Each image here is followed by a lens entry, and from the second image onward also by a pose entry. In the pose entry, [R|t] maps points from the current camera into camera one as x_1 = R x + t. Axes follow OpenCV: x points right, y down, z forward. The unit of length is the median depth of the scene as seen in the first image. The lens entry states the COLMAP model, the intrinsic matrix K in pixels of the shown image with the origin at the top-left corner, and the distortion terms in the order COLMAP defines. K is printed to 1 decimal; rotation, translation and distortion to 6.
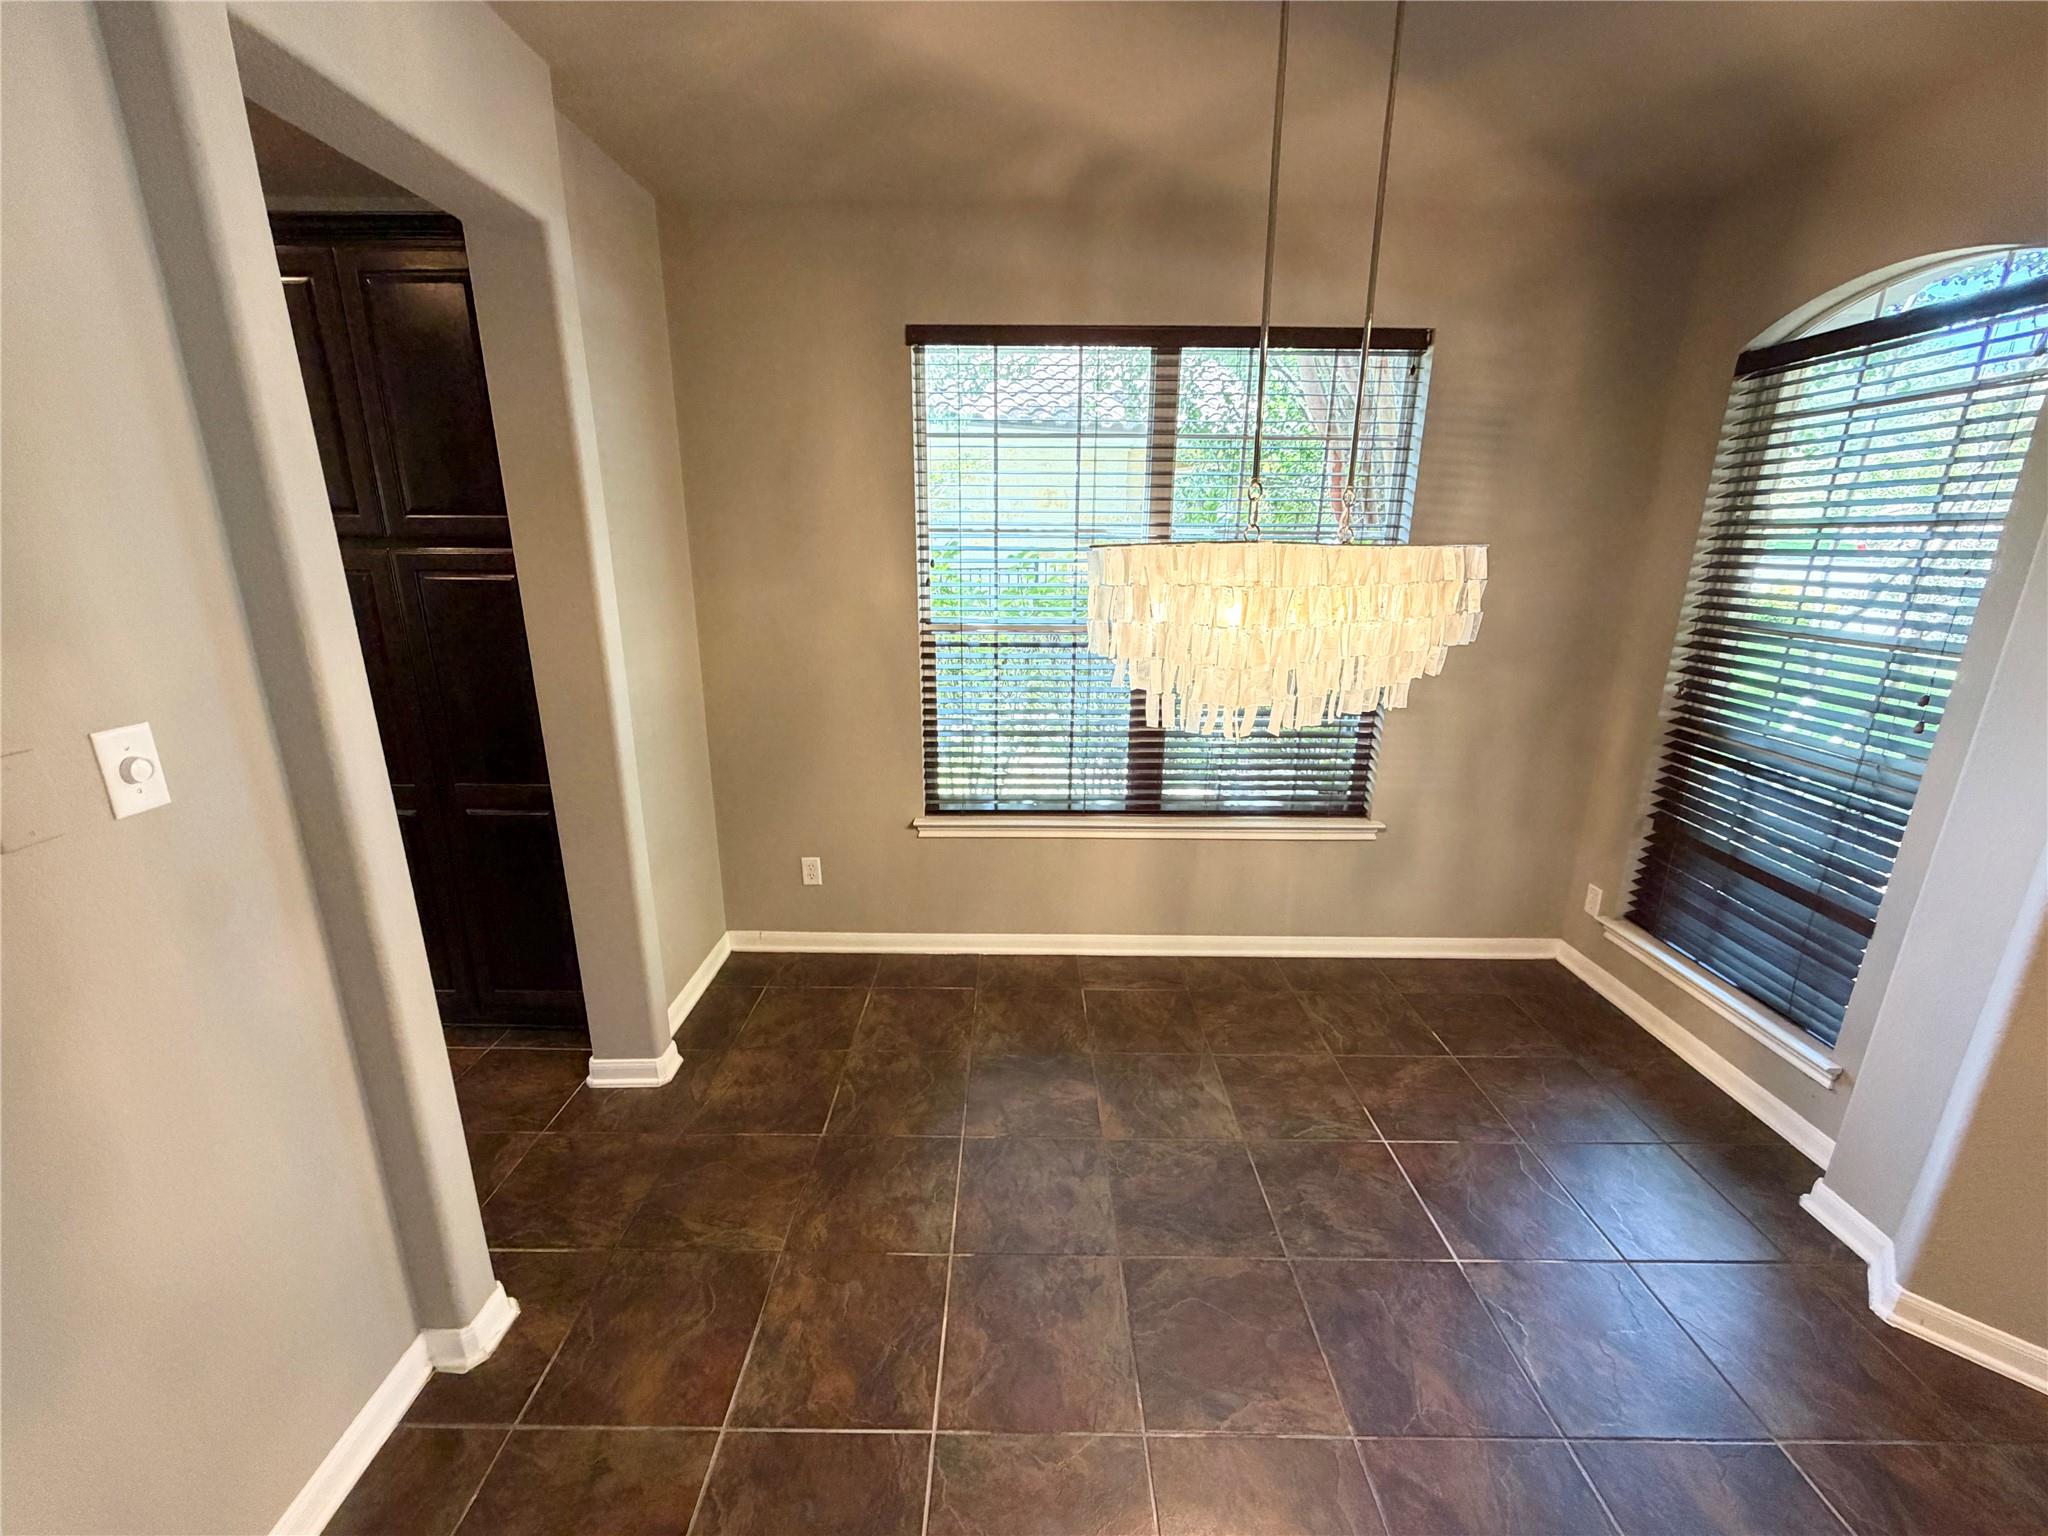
lens RADIAL K [[816.1, 0, 1027.6], [0, 816.1, 762.7], [0, 0, 1]] dist [-0.000318, -0.000167]
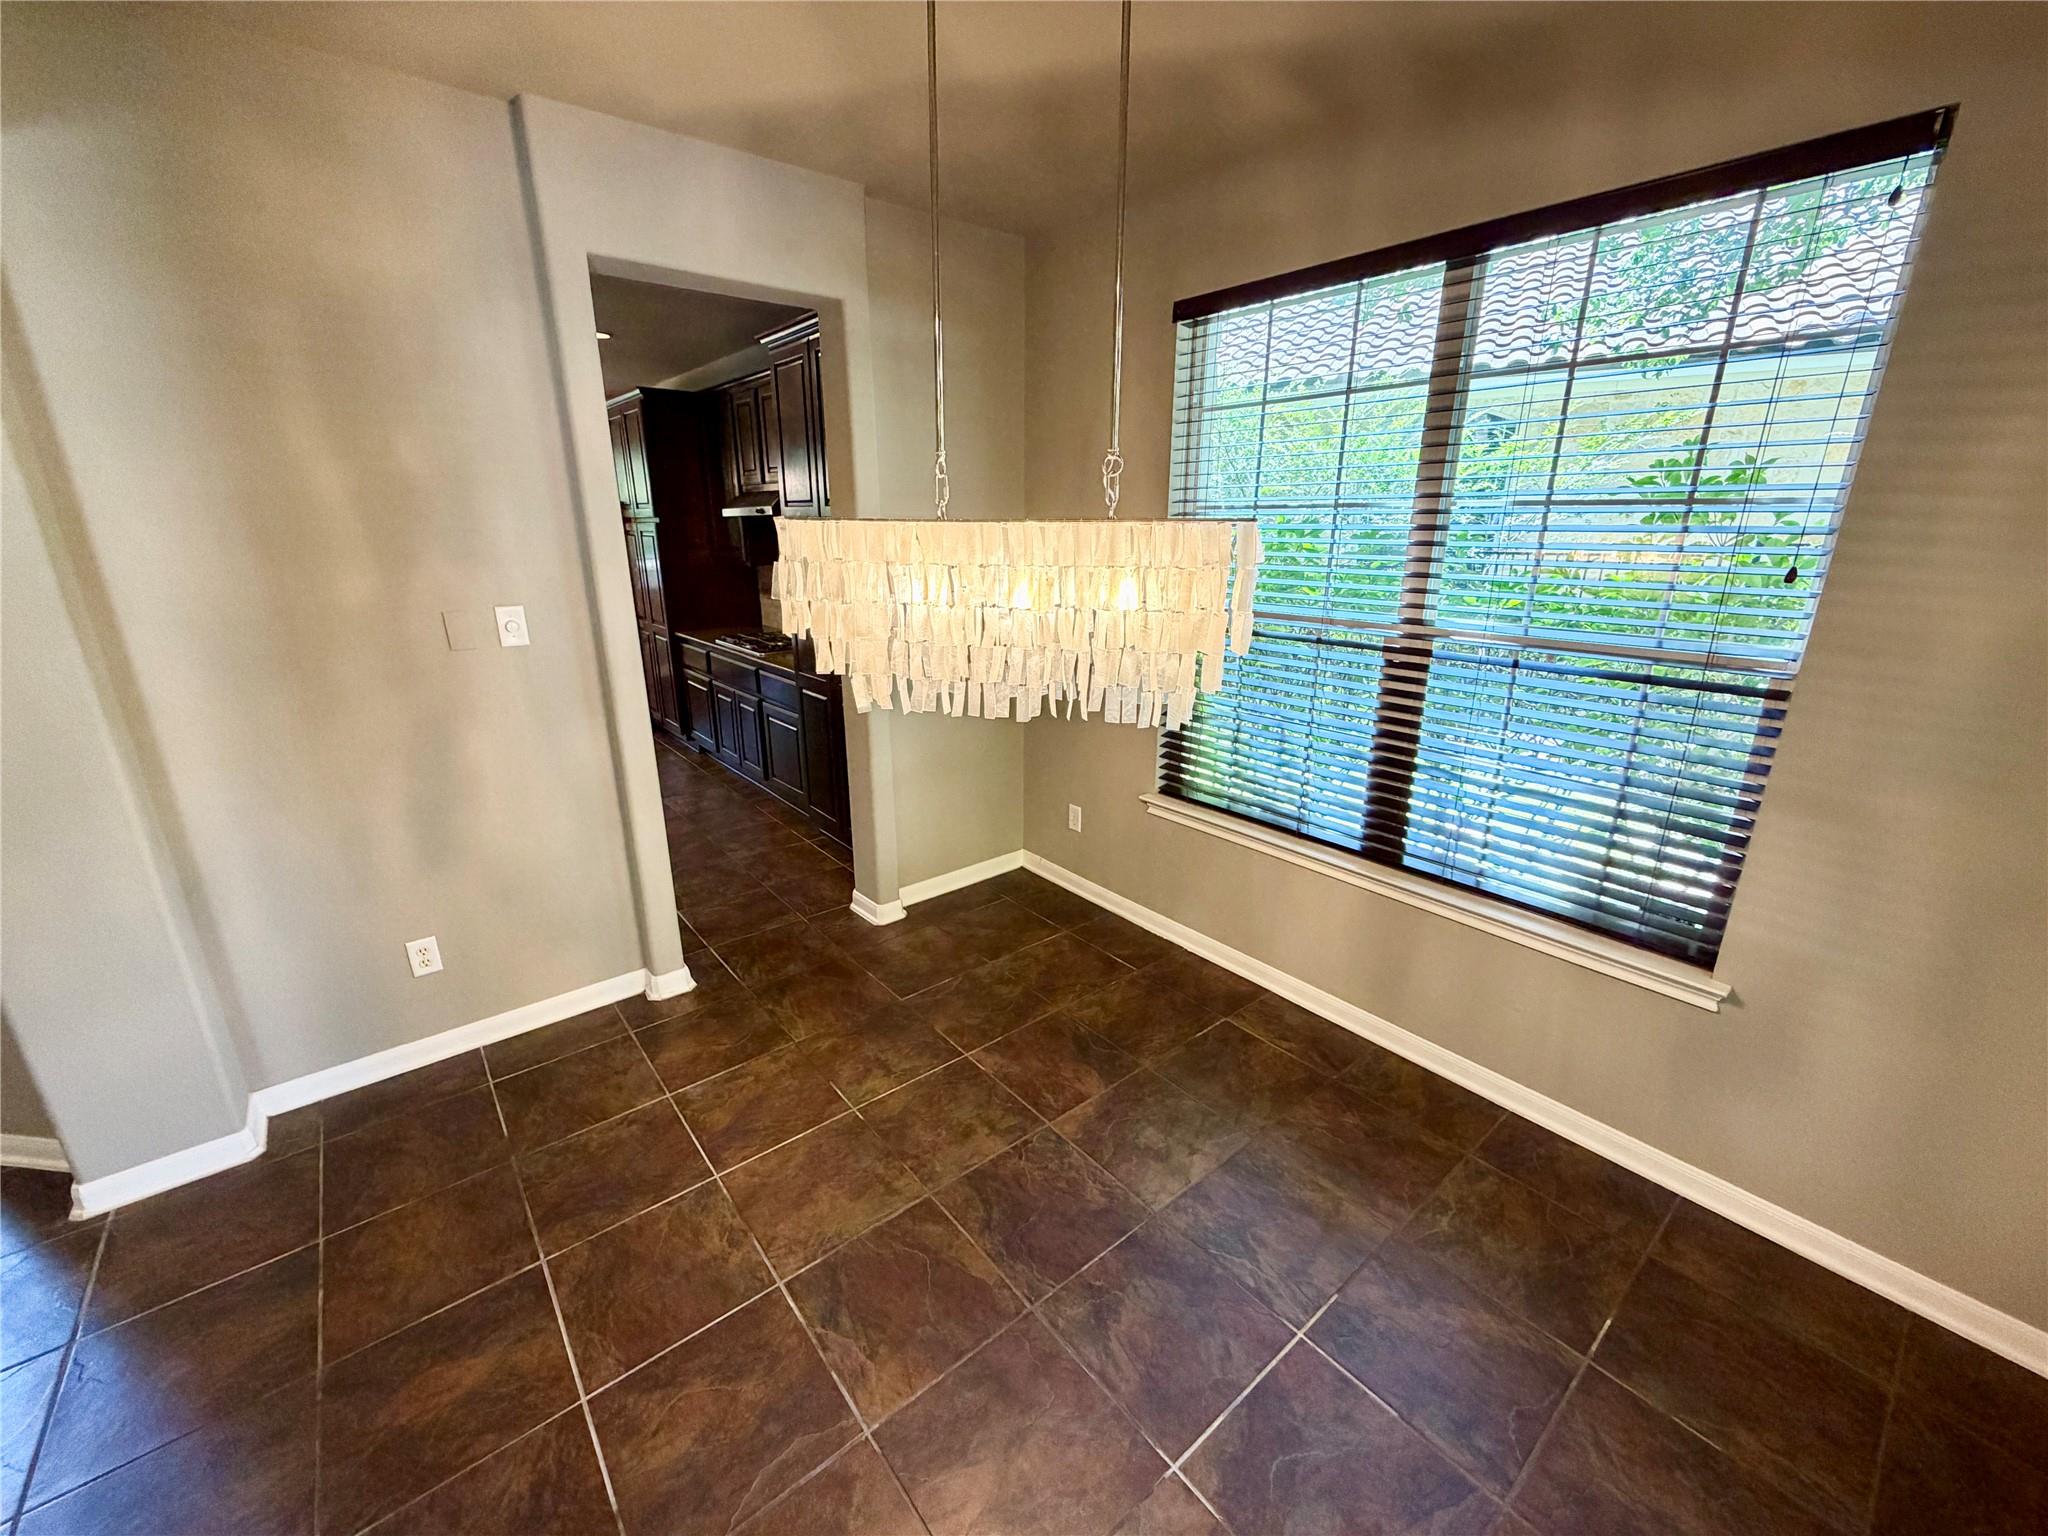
lens RADIAL K [[816.1, 0, 1029.6], [0, 816.1, 775.2], [0, 0, 1]] dist [-0.000318, -0.000167]
pose [[0.636248, 0.224041, -0.738237, 0.570278], [-0.198371, 0.972240, 0.124091, -0.057994], [0.745545, 0.067492, 0.663029, 0.230634]]
